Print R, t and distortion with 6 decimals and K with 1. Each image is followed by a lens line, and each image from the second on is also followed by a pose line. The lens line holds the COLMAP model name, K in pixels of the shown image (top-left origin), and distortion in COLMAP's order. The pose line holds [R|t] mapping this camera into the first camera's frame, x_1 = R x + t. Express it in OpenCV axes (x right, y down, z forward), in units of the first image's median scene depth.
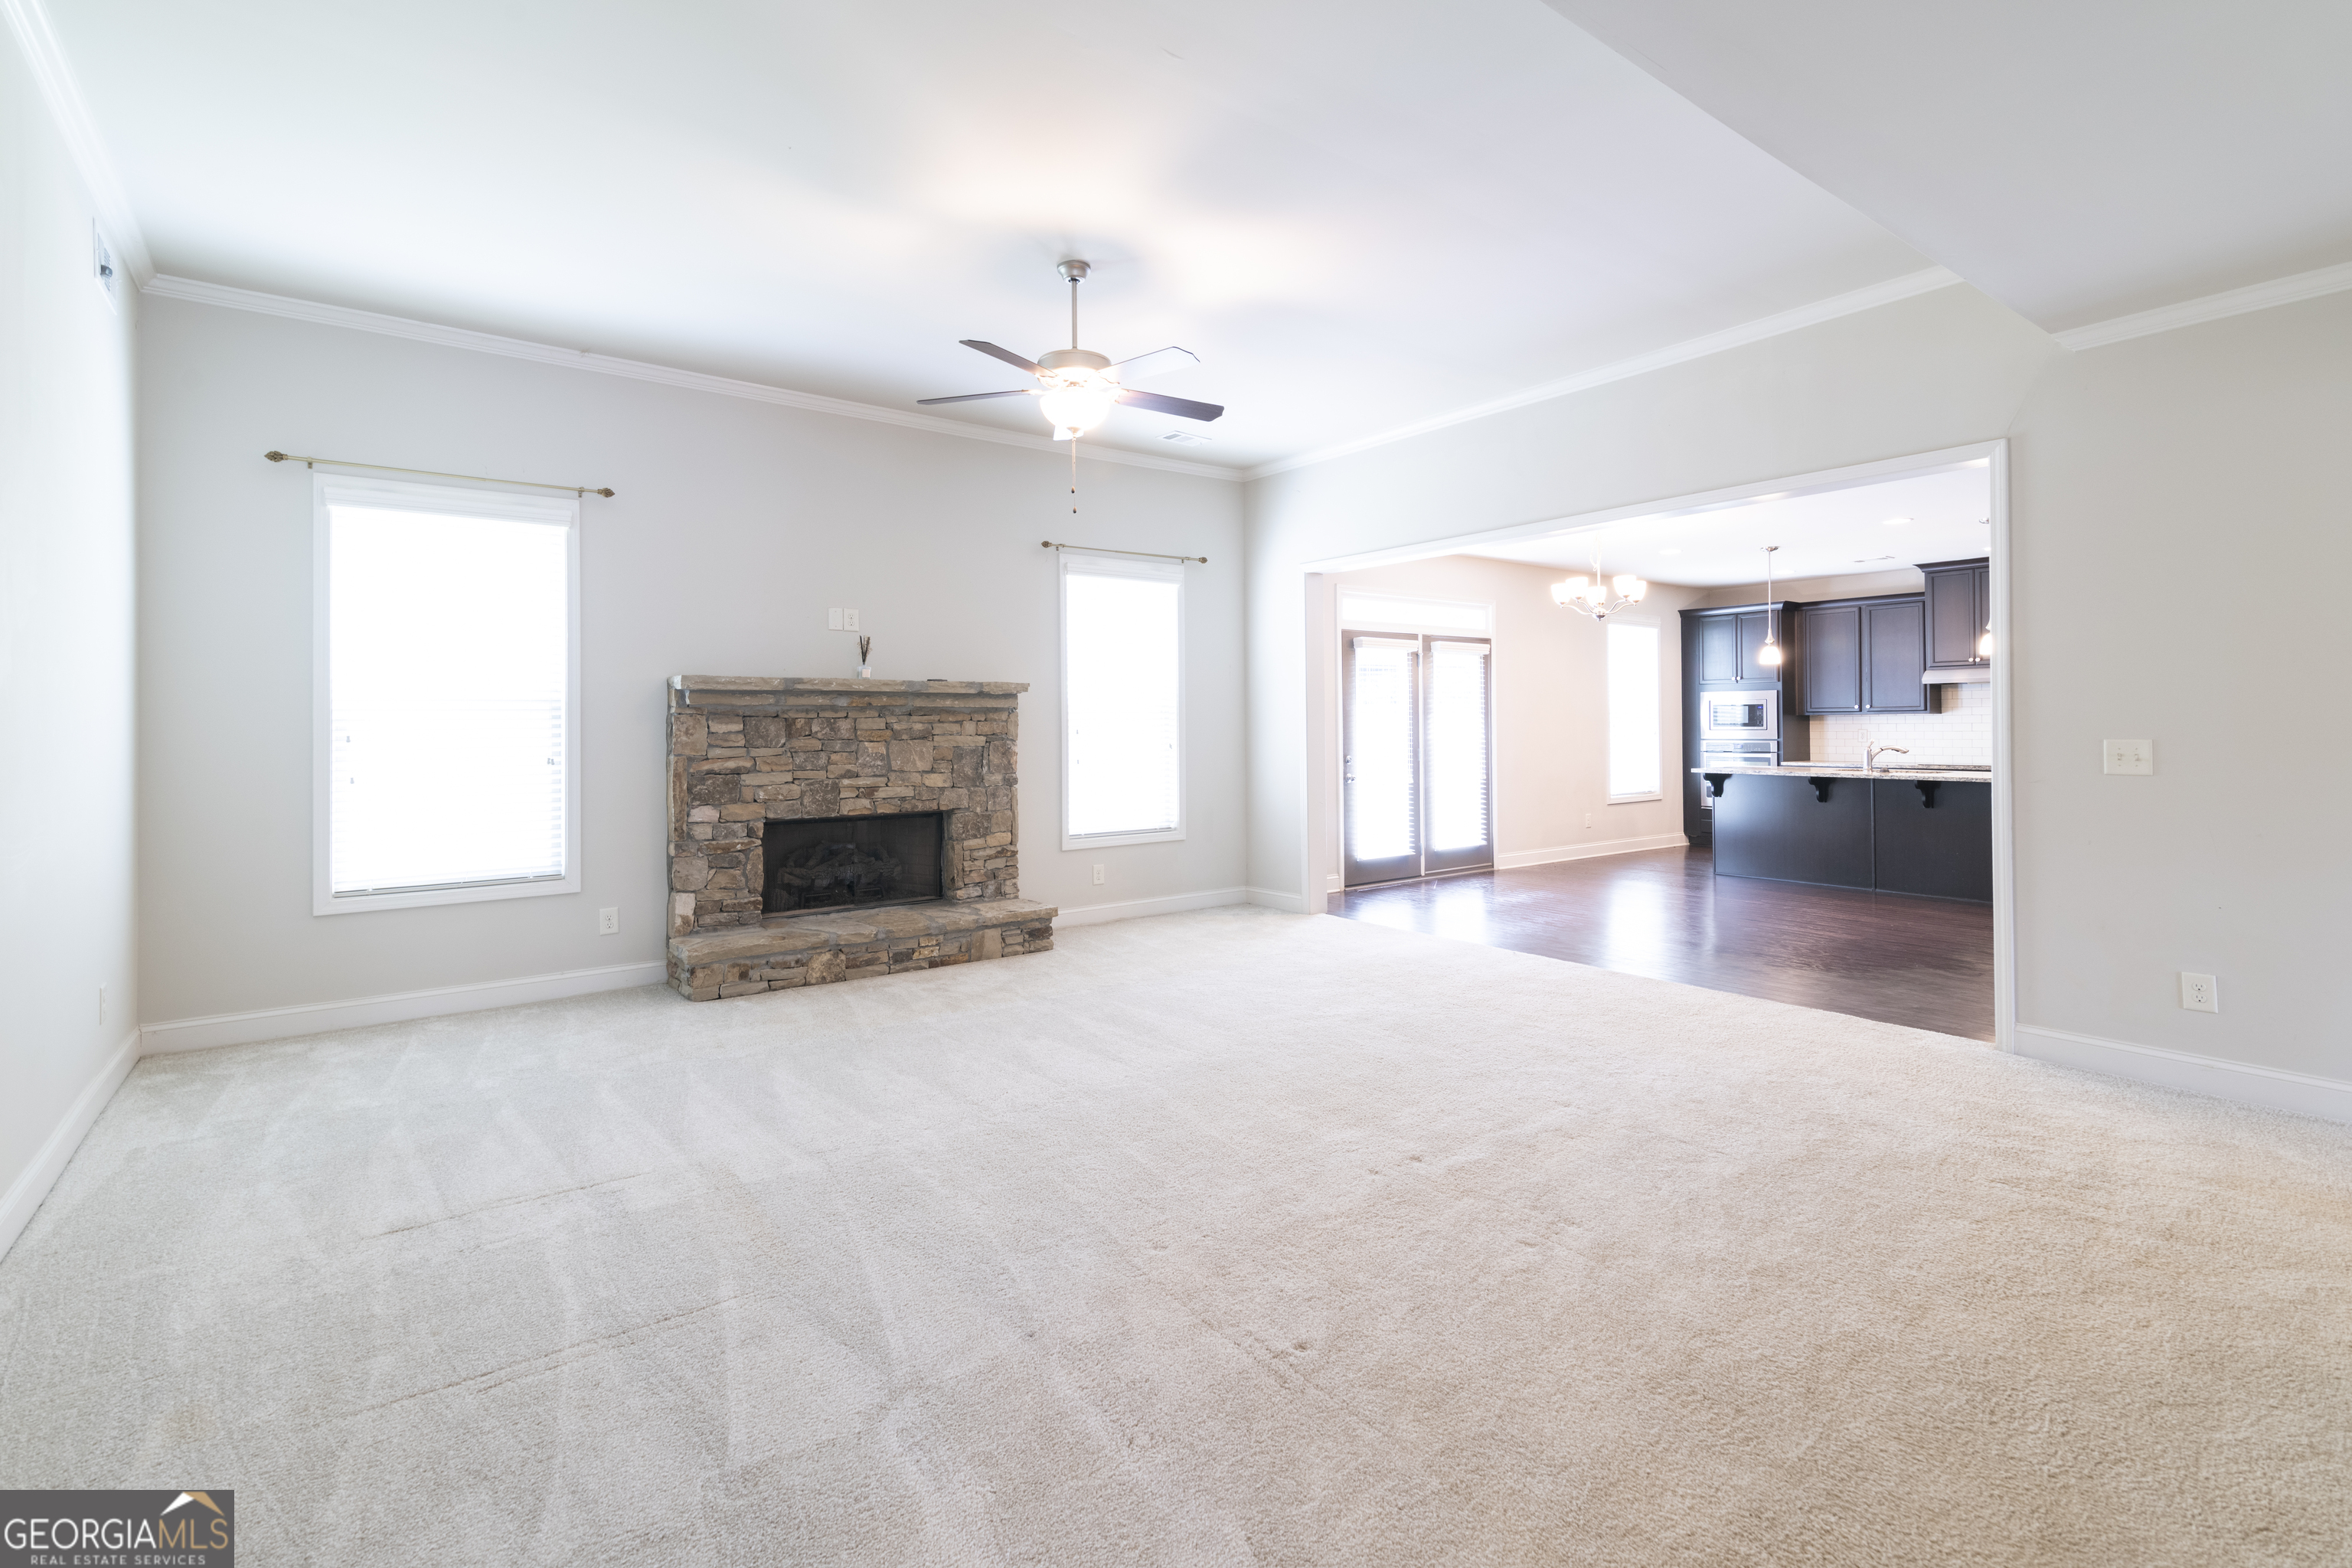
lens RADIAL K [[1067.5, 0, 1174.5], [0, 1067.5, 720.1], [0, 0, 1]] dist [0.001985, 0.000286]
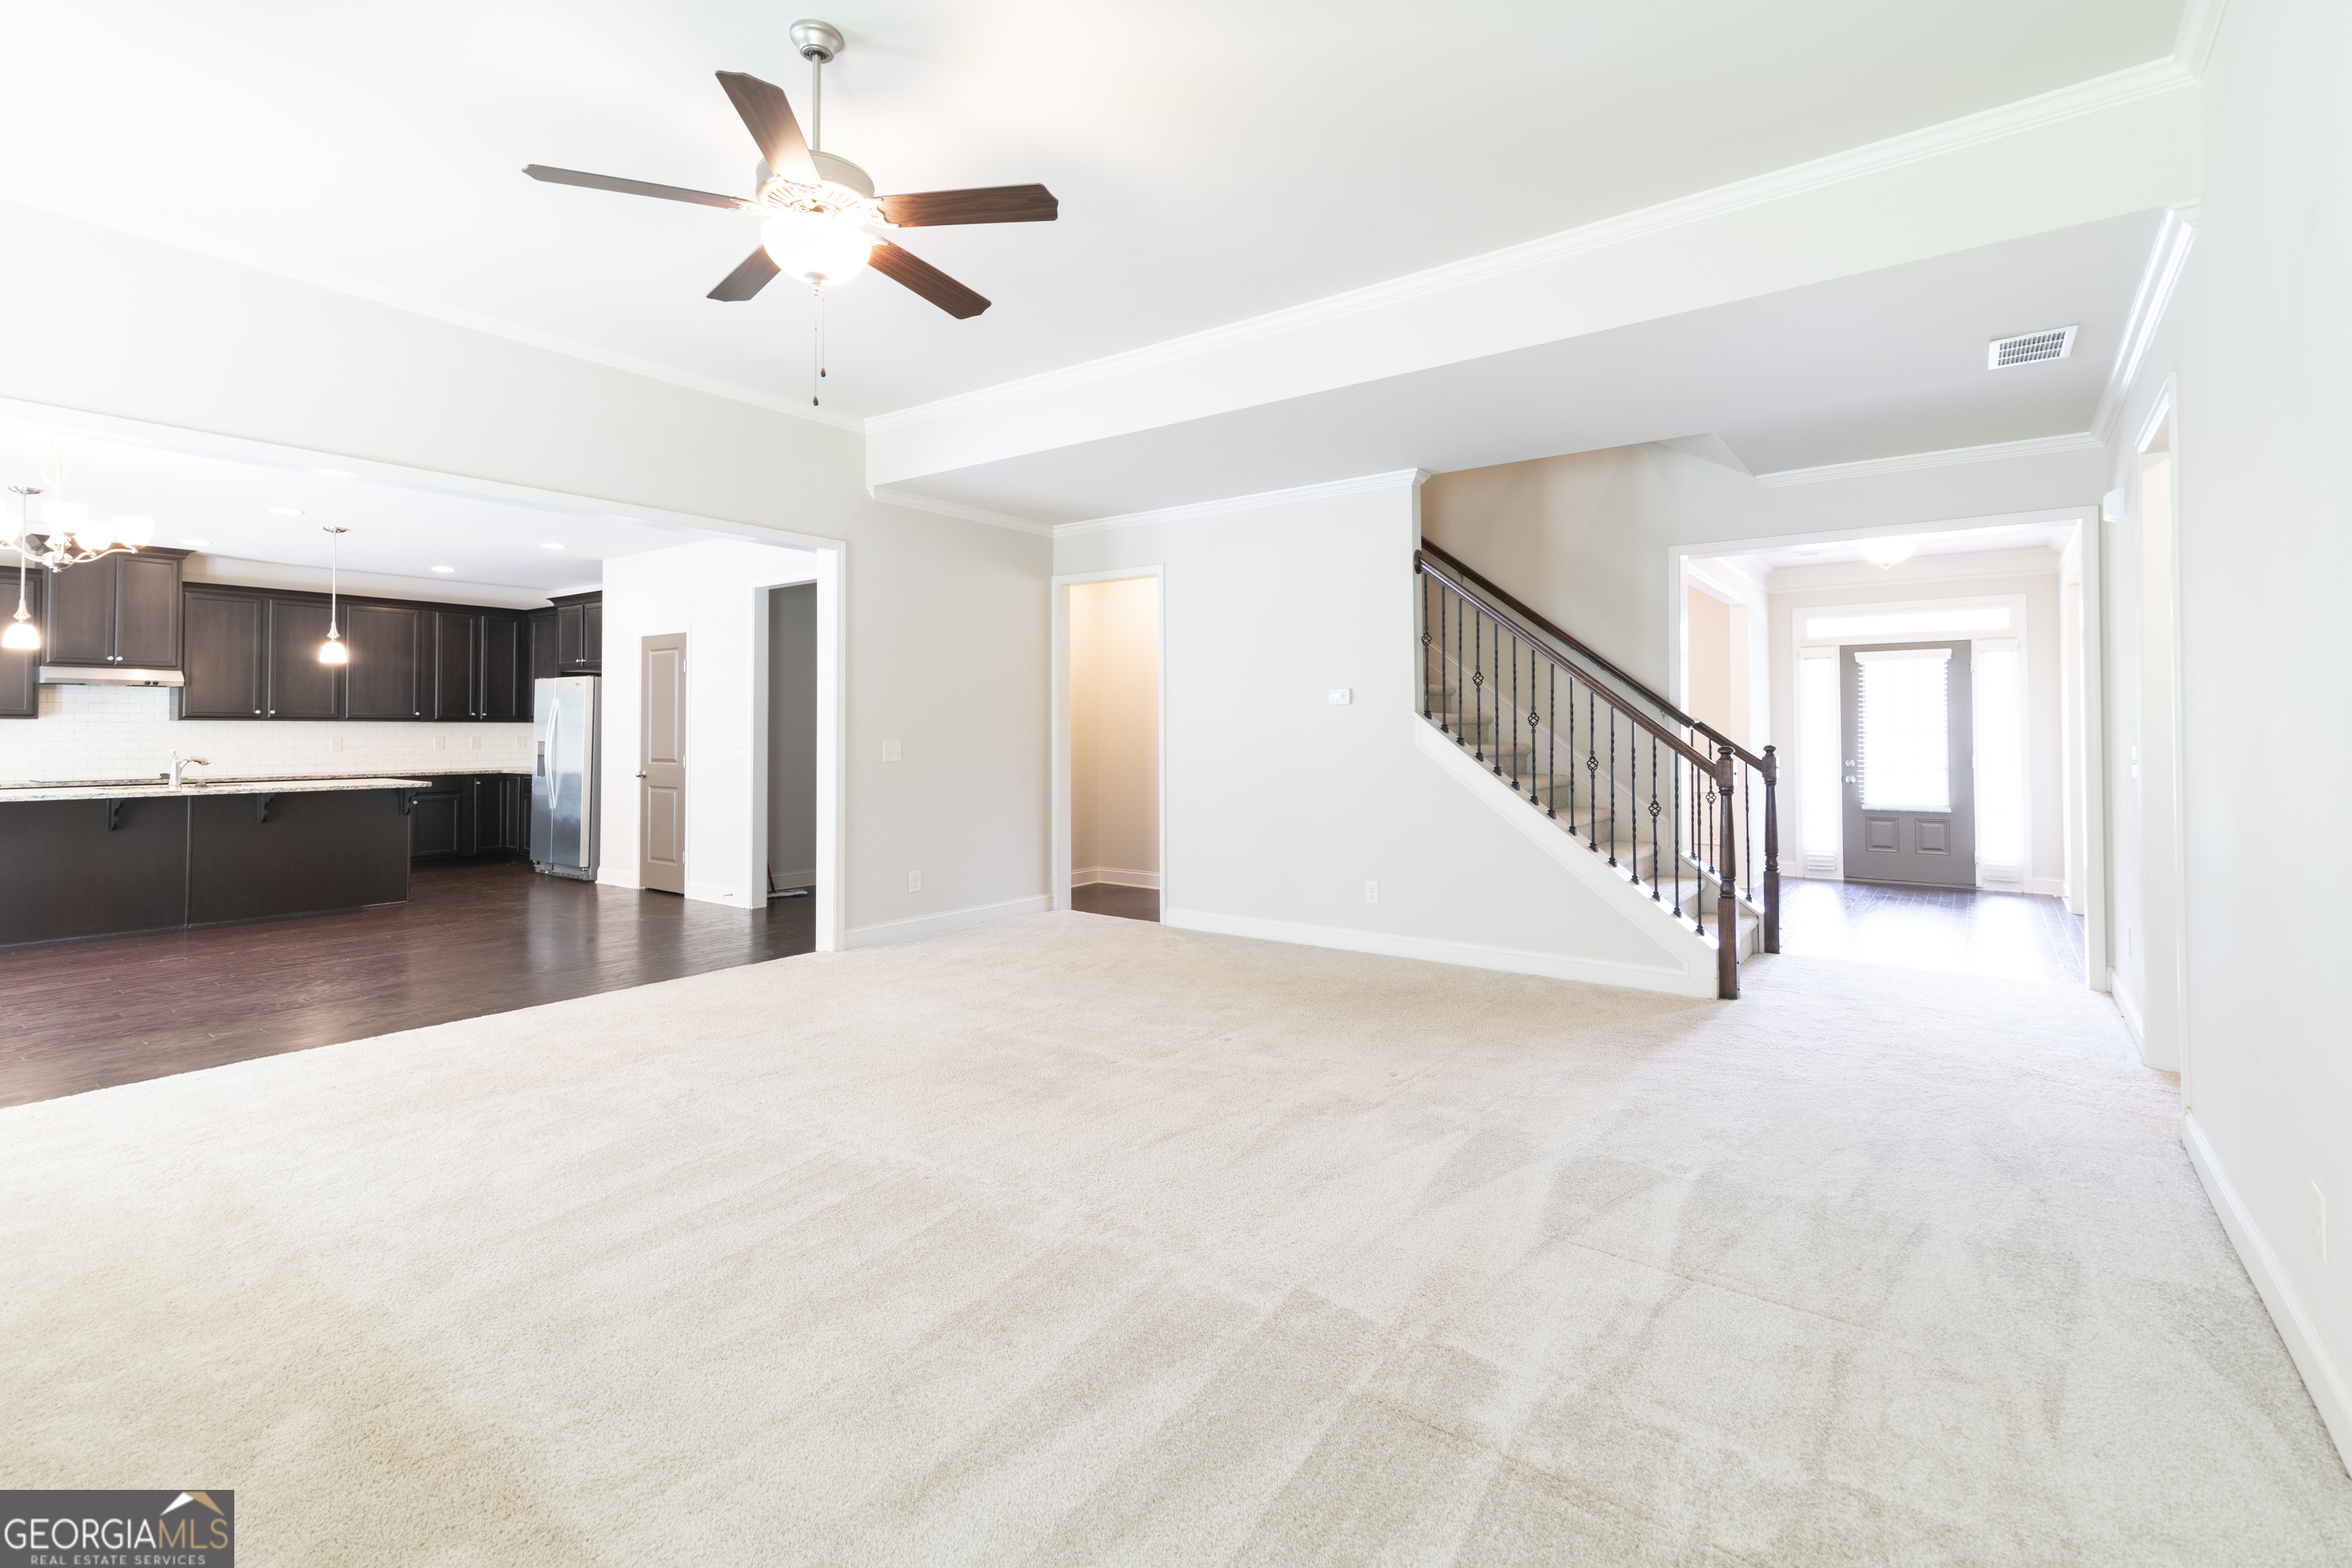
lens RADIAL K [[1067.5, 0, 1174.5], [0, 1067.5, 720.1], [0, 0, 1]] dist [0.001985, 0.000286]
pose [[-0.280707, 0.020943, 0.959565, -1.291447], [-0.005330, 0.999712, -0.023378, 0.034598], [-0.959779, -0.011676, -0.280515, 1.587479]]
